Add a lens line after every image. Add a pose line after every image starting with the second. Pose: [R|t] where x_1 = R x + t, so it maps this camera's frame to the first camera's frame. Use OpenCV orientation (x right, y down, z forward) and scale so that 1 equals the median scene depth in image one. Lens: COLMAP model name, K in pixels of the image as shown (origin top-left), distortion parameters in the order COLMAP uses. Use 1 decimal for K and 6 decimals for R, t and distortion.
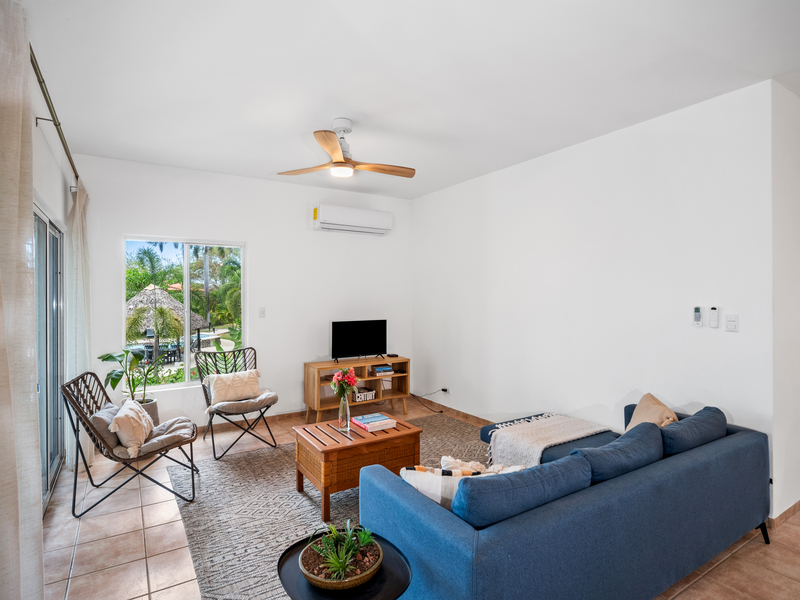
lens RADIAL K [[437.1, 0, 396.5], [0, 437.1, 296.3], [0, 0, 1]] dist [-0.000508, -0.002097]
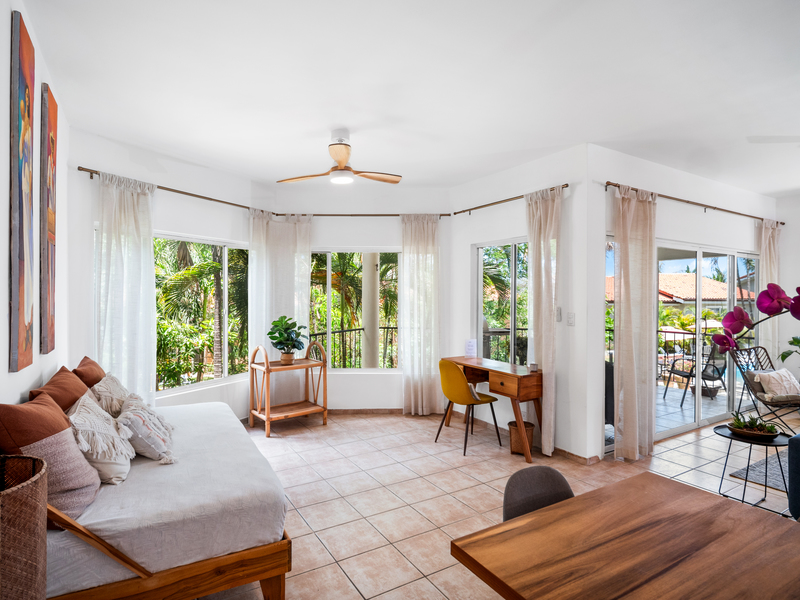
lens RADIAL K [[437.1, 0, 396.5], [0, 437.1, 296.3], [0, 0, 1]] dist [-0.000508, -0.002097]
pose [[-0.013565, 0.004778, -0.999897, 0.859039], [-0.007500, 0.999960, 0.004880, -0.003989], [0.999880, 0.007566, -0.013529, -0.277851]]
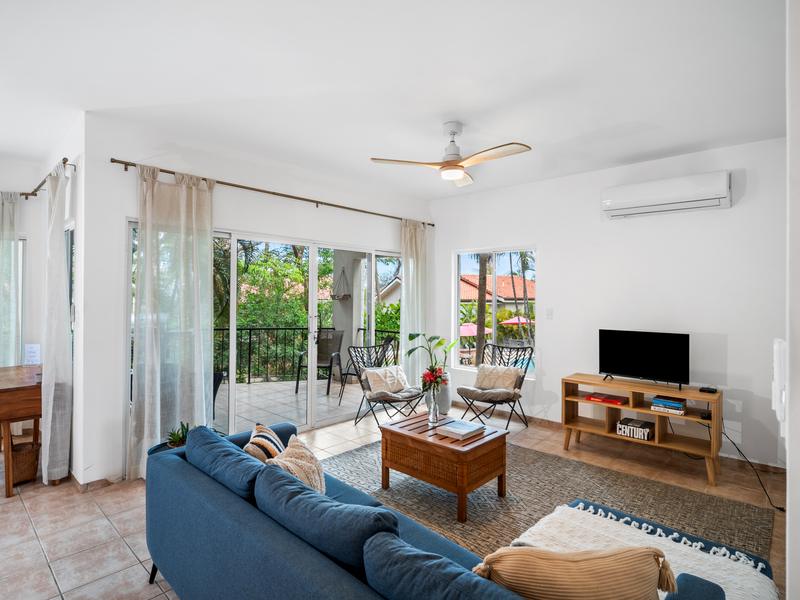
lens RADIAL K [[434.9, 0, 394.6], [0, 434.9, 293.3], [0, 0, 1]] dist [0.000542, -0.001029]
pose [[0.253275, 0.000684, -0.967394, 0.812859], [-0.011694, 0.999929, -0.002355, -0.004636], [0.967324, 0.011909, 0.253265, 0.607019]]
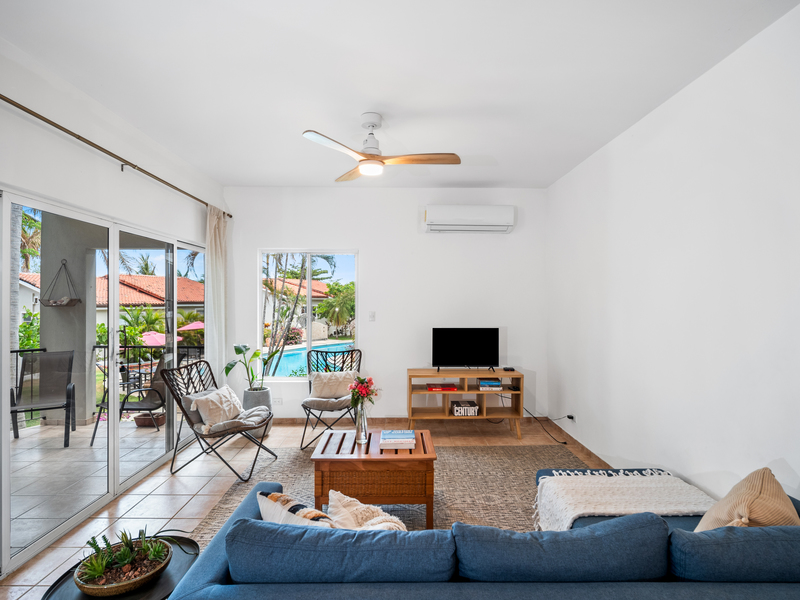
lens RADIAL K [[438.8, 0, 396.7], [0, 438.8, 300.4], [0, 0, 1]] dist [0.000379, -0.000702]
pose [[0.852928, 0.004748, -0.522007, 0.415791], [-0.005417, 0.999985, 0.000245, -0.001607], [0.522001, 0.002619, 0.852941, 0.213465]]
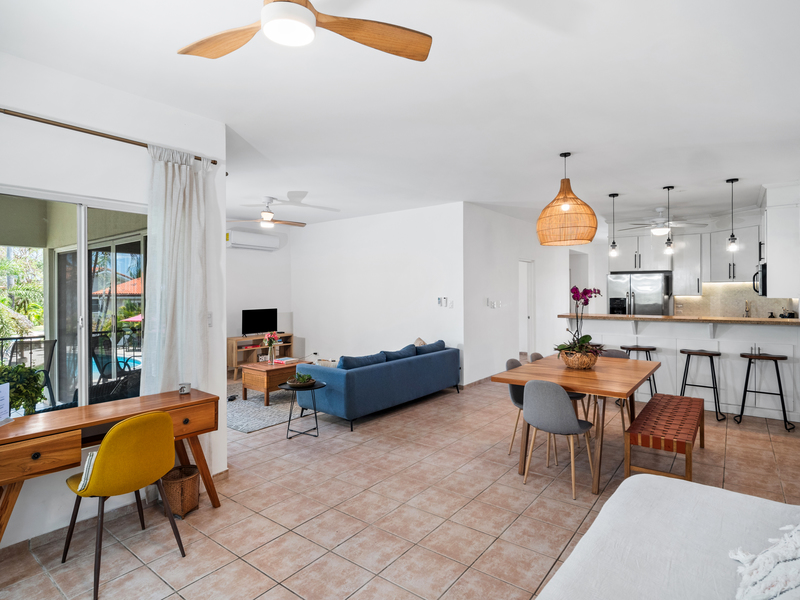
lens RADIAL K [[437.1, 0, 396.5], [0, 437.1, 296.3], [0, 0, 1]] dist [-0.000508, -0.002097]
pose [[0.939698, -0.005251, 0.341964, -0.239839], [0.002638, 0.999964, 0.008106, 0.000156], [-0.341994, -0.006715, 0.939678, -0.896219]]
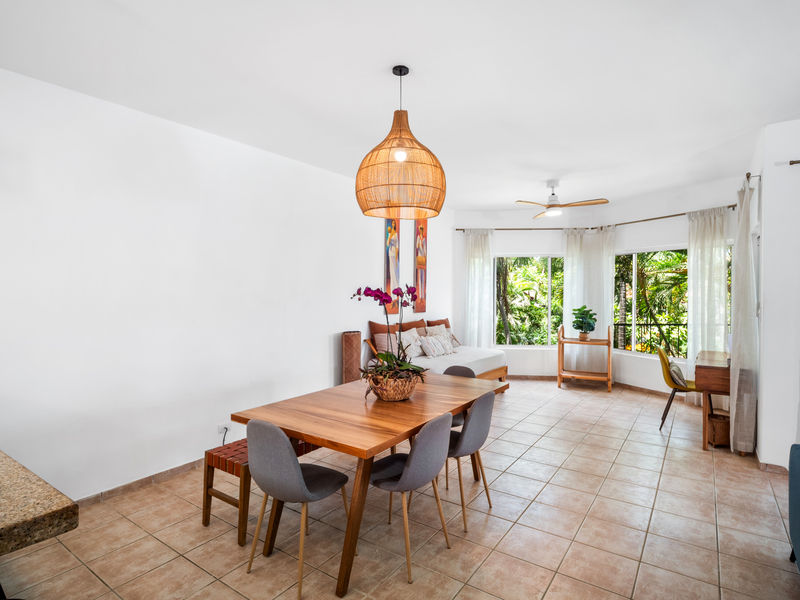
lens RADIAL K [[437.1, 0, 396.5], [0, 437.1, 296.3], [0, 0, 1]] dist [-0.000508, -0.002097]
pose [[-0.921502, 0.009362, -0.388260, 0.946645], [0.001738, 0.999799, 0.019984, -0.009645], [0.388369, 0.017740, -0.921333, 0.816025]]
